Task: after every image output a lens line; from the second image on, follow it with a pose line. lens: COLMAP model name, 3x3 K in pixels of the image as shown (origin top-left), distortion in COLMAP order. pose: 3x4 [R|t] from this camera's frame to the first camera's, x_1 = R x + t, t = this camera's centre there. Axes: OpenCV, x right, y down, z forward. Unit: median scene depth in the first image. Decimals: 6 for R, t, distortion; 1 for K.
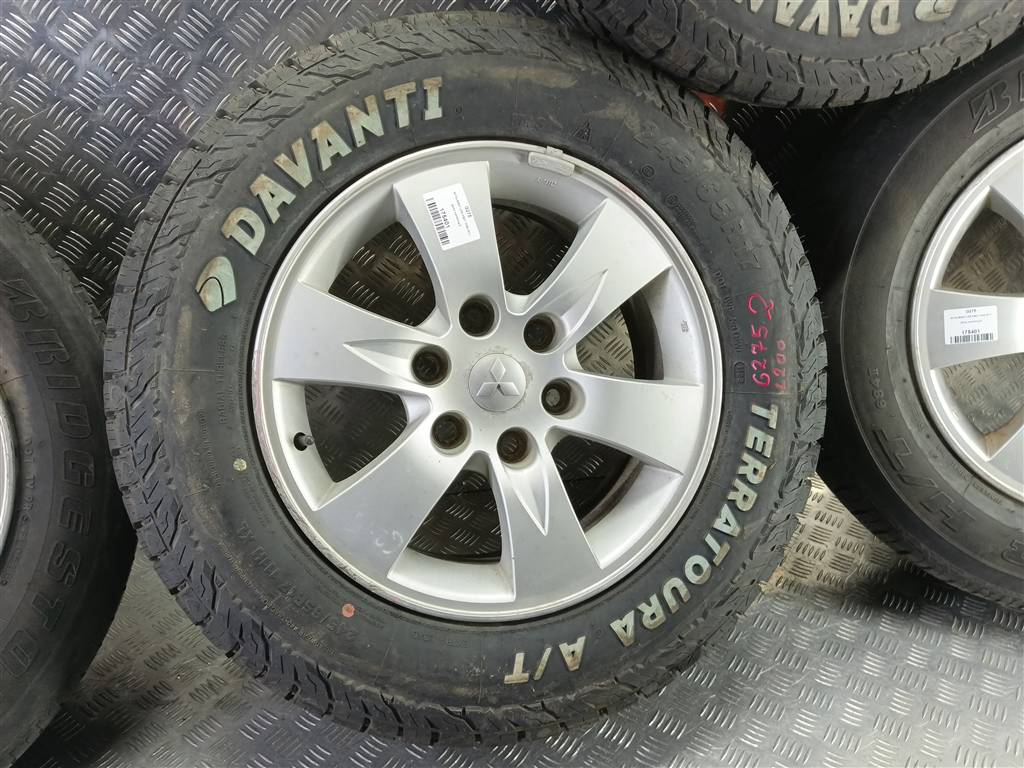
lens RADIAL K [[811.1, 0, 499.5], [0, 811.1, 403.7], [0, 0, 1]] dist [0.097118, -0.172489]
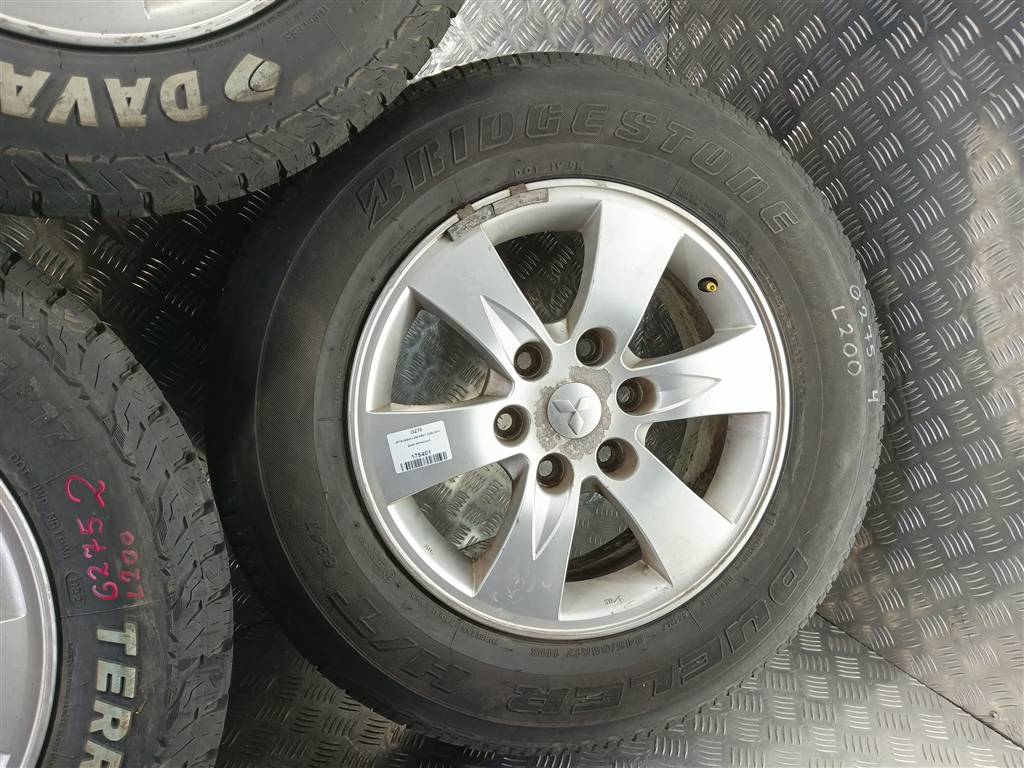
lens RADIAL K [[811.1, 0, 499.5], [0, 811.1, 403.7], [0, 0, 1]] dist [0.097118, -0.172489]
pose [[0.931071, -0.152893, 0.331256, 0.442170], [0.180158, 0.982207, -0.053032, -0.093408], [-0.317254, 0.109055, 0.942049, 0.202858]]
